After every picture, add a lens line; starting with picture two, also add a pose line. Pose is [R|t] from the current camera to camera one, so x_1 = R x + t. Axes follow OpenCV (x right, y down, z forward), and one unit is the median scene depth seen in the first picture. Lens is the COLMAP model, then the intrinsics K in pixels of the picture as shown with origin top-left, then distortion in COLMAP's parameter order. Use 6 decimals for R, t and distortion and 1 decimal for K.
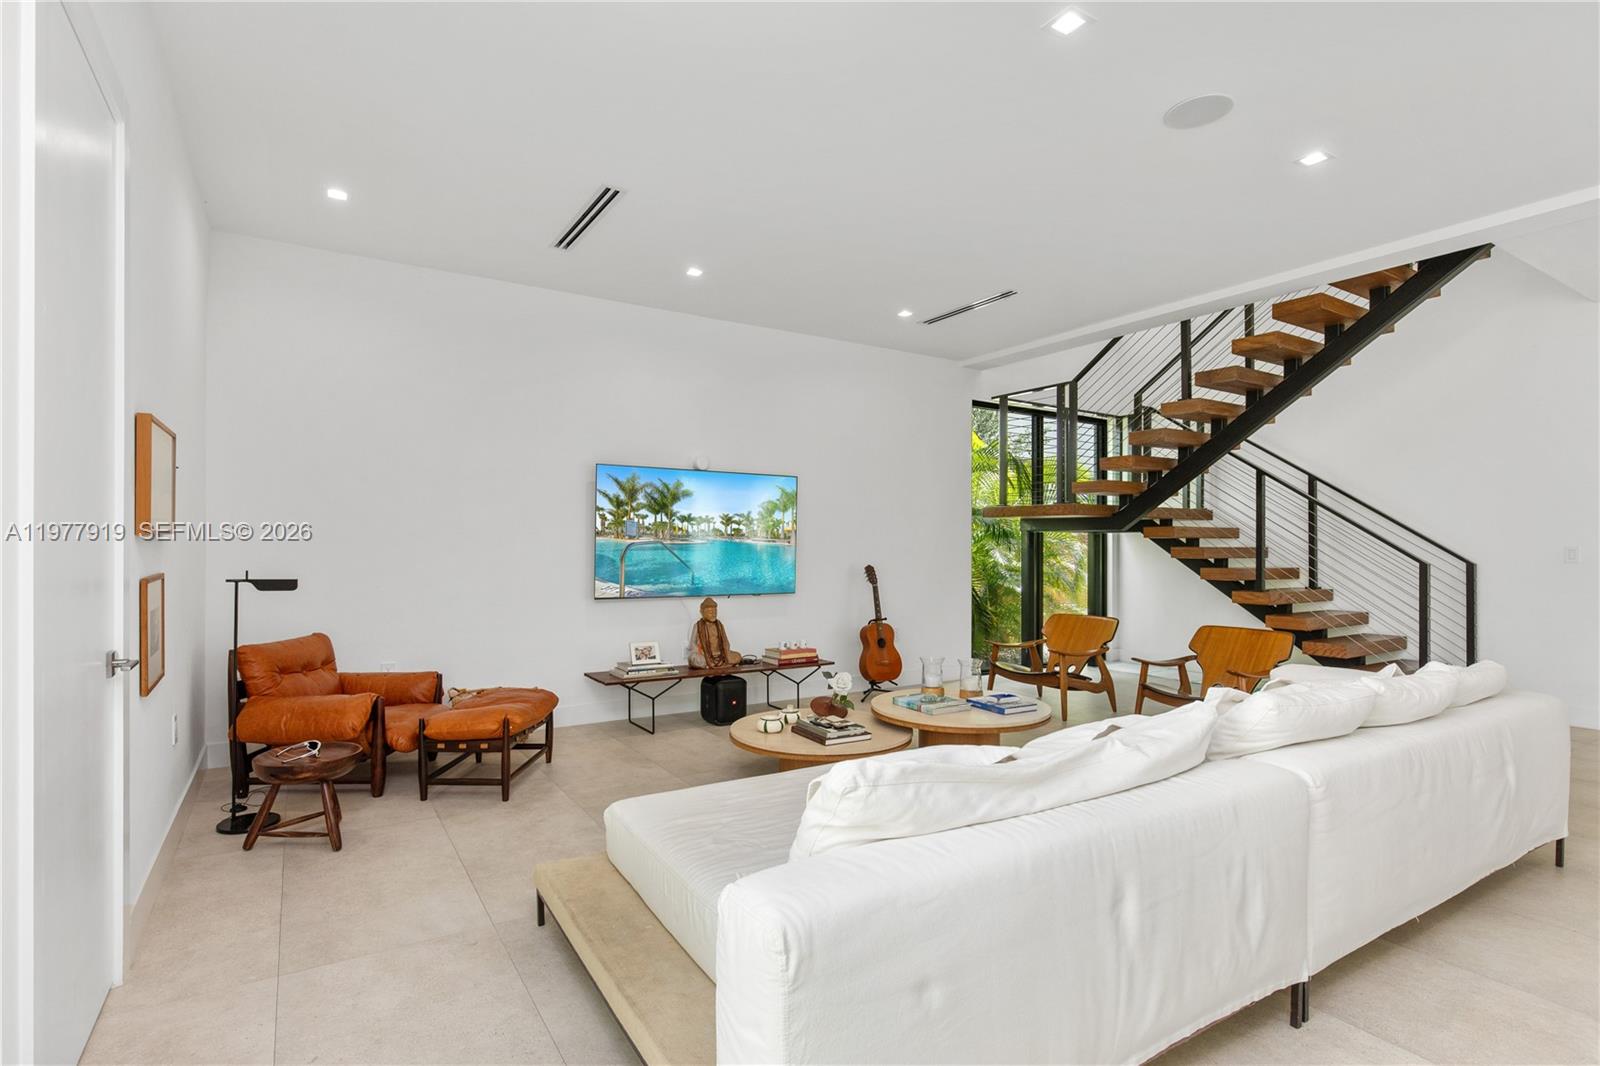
lens RADIAL K [[786.1, 0, 786.2], [0, 786.1, 539.3], [0, 0, 1]] dist [0.000045, -0.000202]
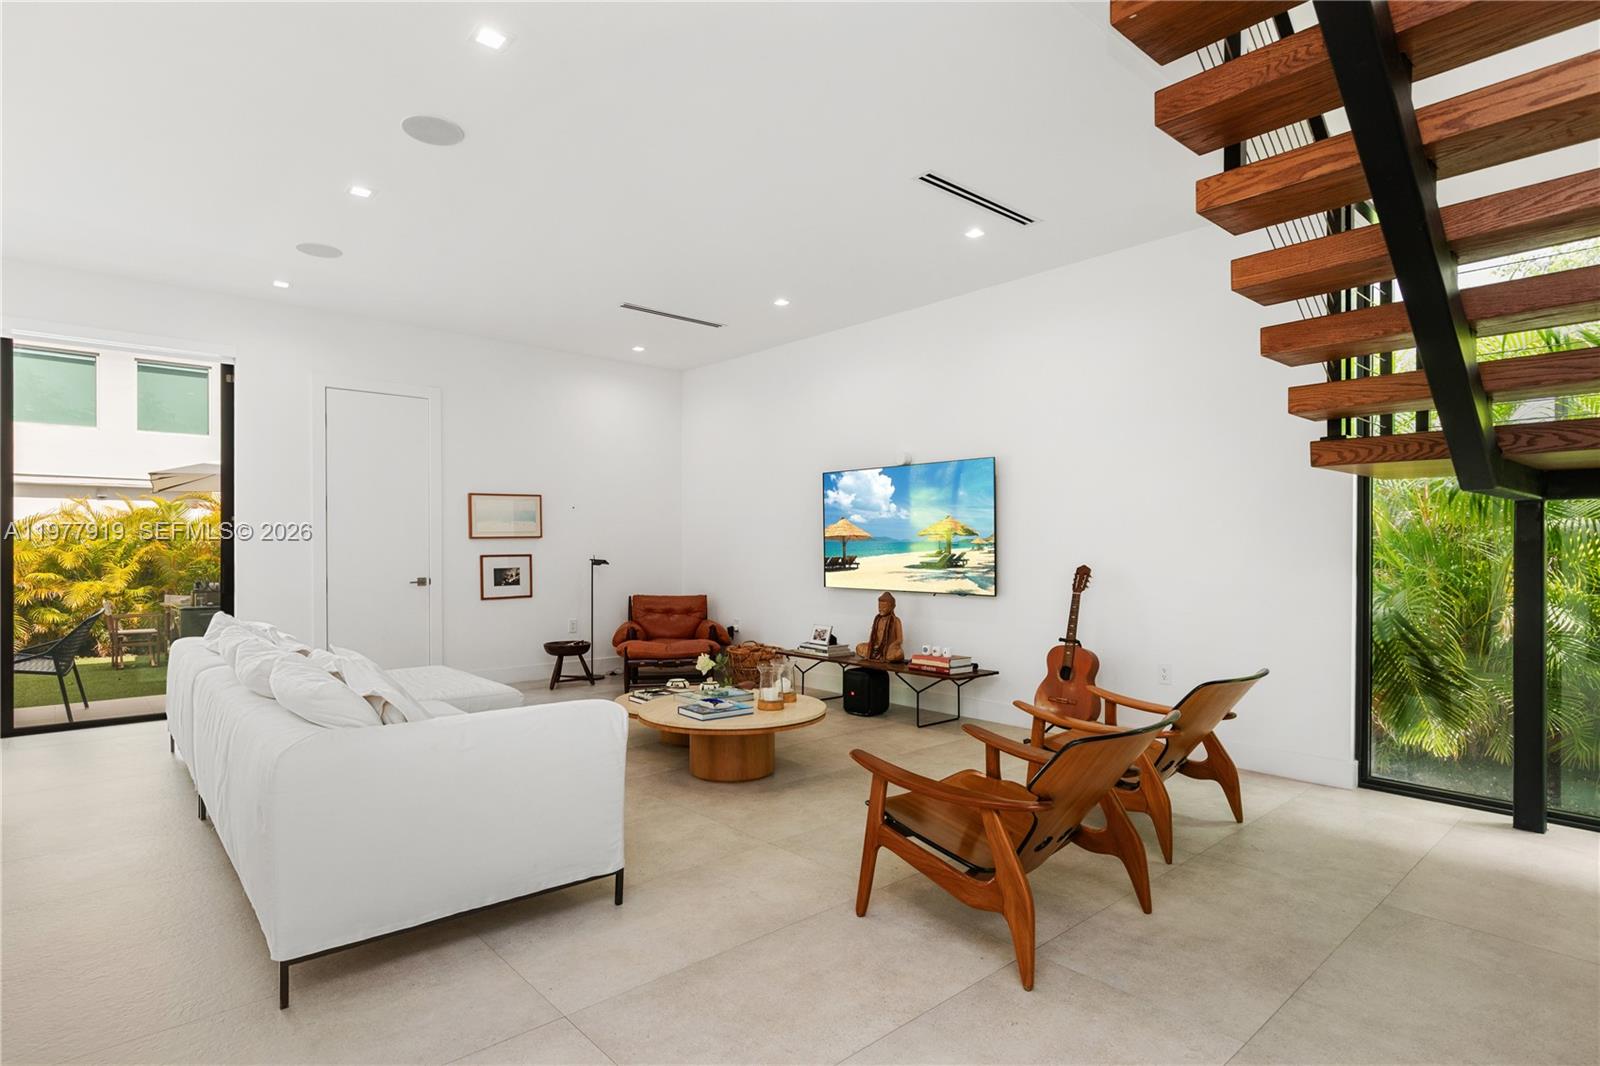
lens RADIAL K [[823.1, 0, 789.4], [0, 823.1, 553.9], [0, 0, 1]] dist [-0.002140, -0.000201]
pose [[0.160863, 0.001727, -0.986975, 0.918731], [0.007636, 0.999966, 0.002994, 0.020391], [0.986947, -0.008018, 0.160844, 0.697955]]
